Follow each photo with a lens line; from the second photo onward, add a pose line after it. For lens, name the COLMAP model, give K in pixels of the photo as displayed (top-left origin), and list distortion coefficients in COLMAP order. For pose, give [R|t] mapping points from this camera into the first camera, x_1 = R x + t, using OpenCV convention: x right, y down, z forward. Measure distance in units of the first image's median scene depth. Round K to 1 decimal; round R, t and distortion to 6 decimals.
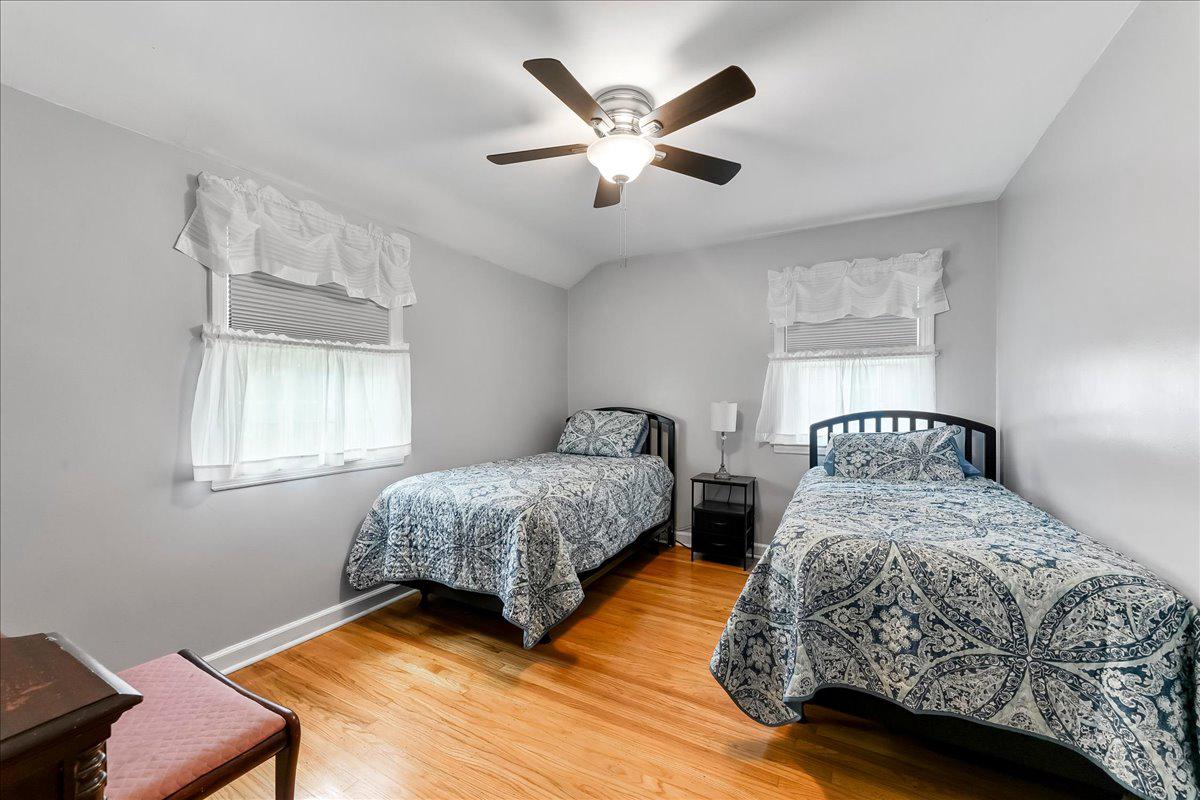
lens RADIAL K [[430.1, 0, 588.3], [0, 430.1, 409.4], [0, 0, 1]] dist [0.000729, 0.000146]
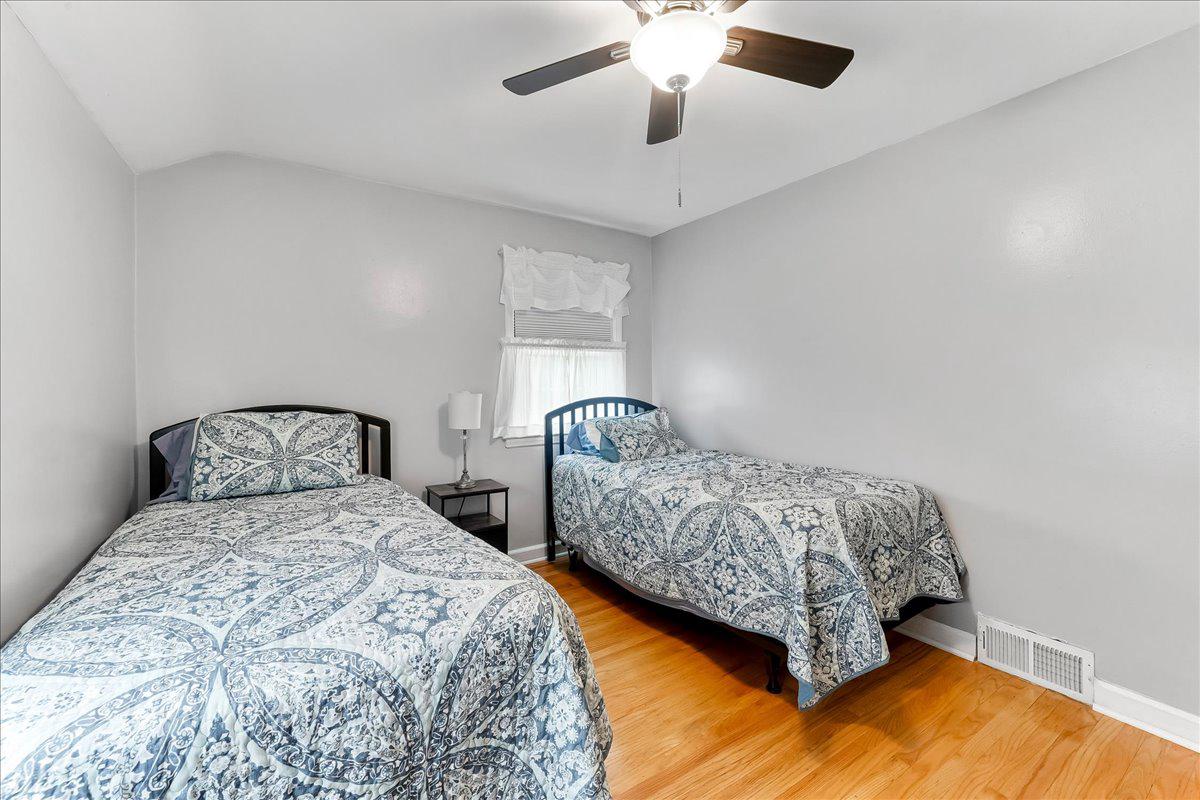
lens RADIAL K [[464.8, 0, 598.2], [0, 464.8, 392.6], [0, 0, 1]] dist [-0.001169, -0.000057]
pose [[0.504025, -0.018689, 0.863487, -0.357858], [0.032052, 0.999482, 0.002924, -0.013762], [-0.863094, 0.026203, 0.504363, 0.398822]]
